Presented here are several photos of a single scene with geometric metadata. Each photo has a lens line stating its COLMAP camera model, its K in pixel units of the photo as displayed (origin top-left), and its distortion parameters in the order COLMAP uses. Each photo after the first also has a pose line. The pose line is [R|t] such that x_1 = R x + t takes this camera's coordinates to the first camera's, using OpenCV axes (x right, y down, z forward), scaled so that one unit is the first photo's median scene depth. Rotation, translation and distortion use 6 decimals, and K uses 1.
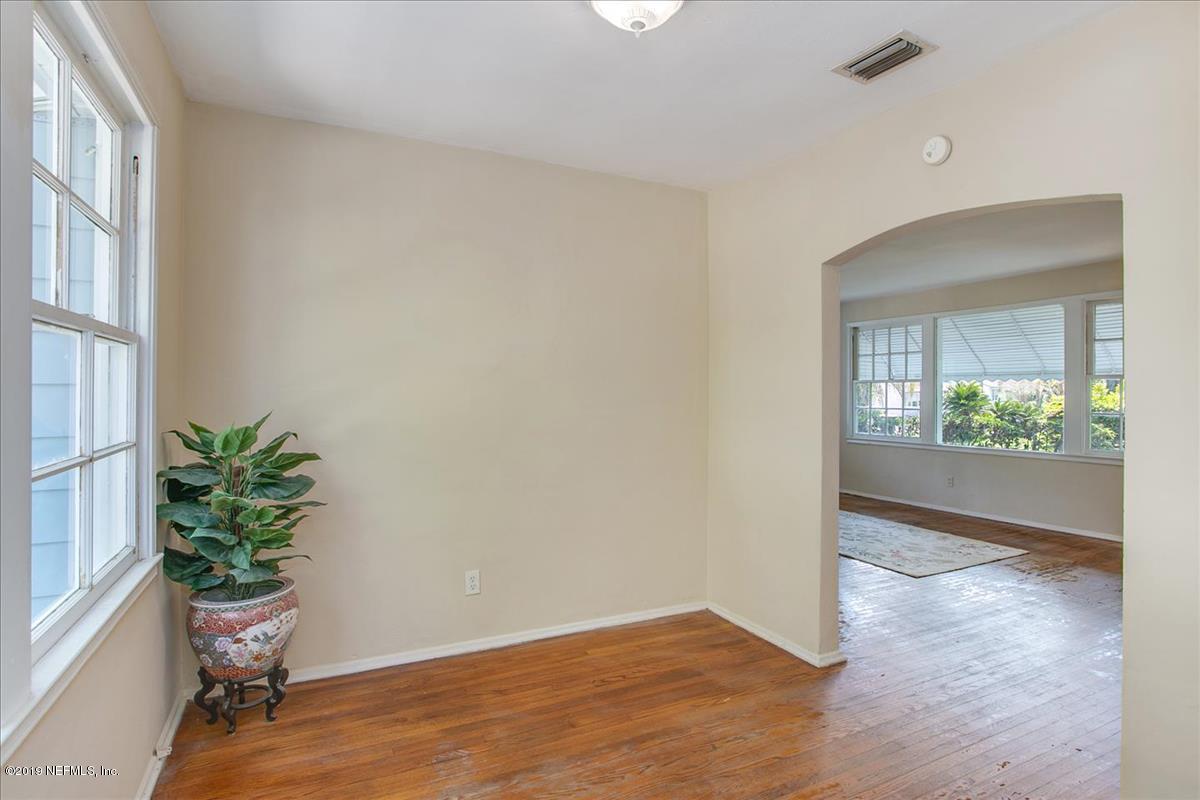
lens RADIAL K [[616.2, 0, 611.2], [0, 616.2, 393.6], [0, 0, 1]] dist [-0.004897, -0.000290]
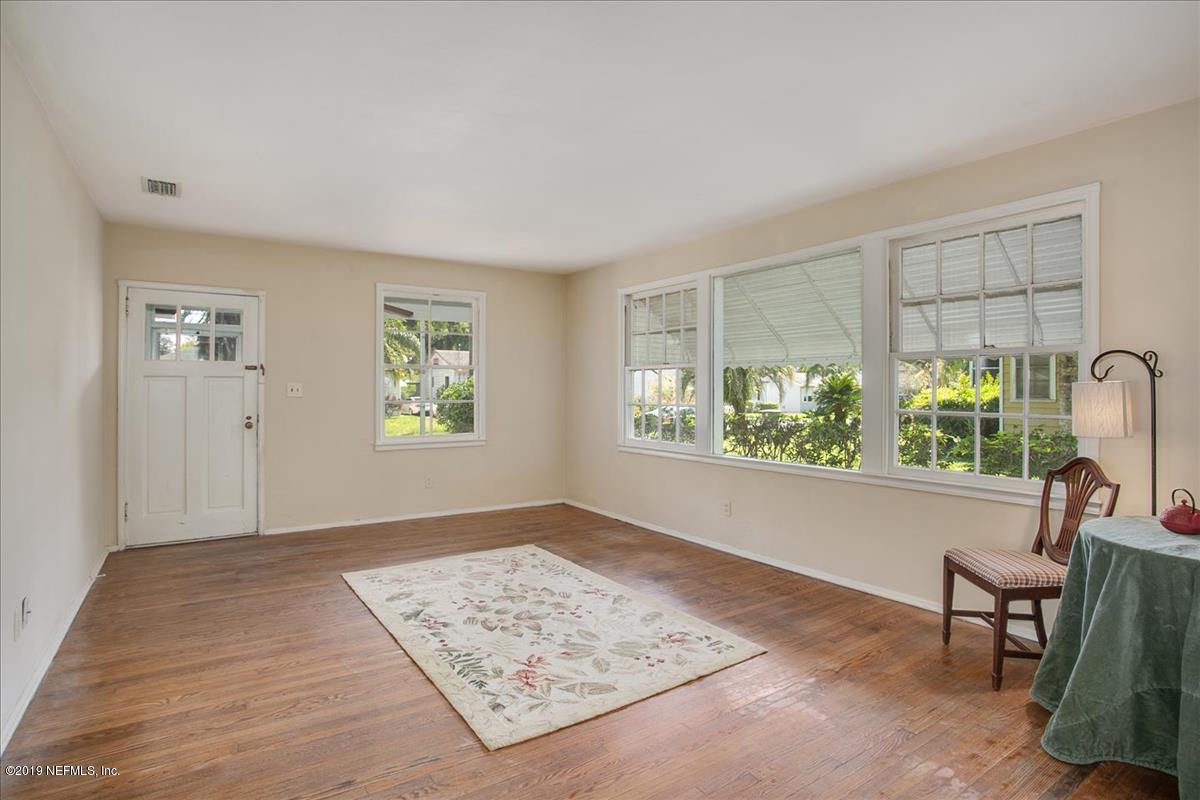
lens RADIAL K [[616.2, 0, 593.7], [0, 616.2, 398.4], [0, 0, 1]] dist [-0.004897, -0.000290]
pose [[0.994739, -0.001515, 0.102435, 0.108098], [-0.000178, 0.999864, 0.016510, 0.001739], [-0.102446, -0.016442, 0.994603, 0.104332]]
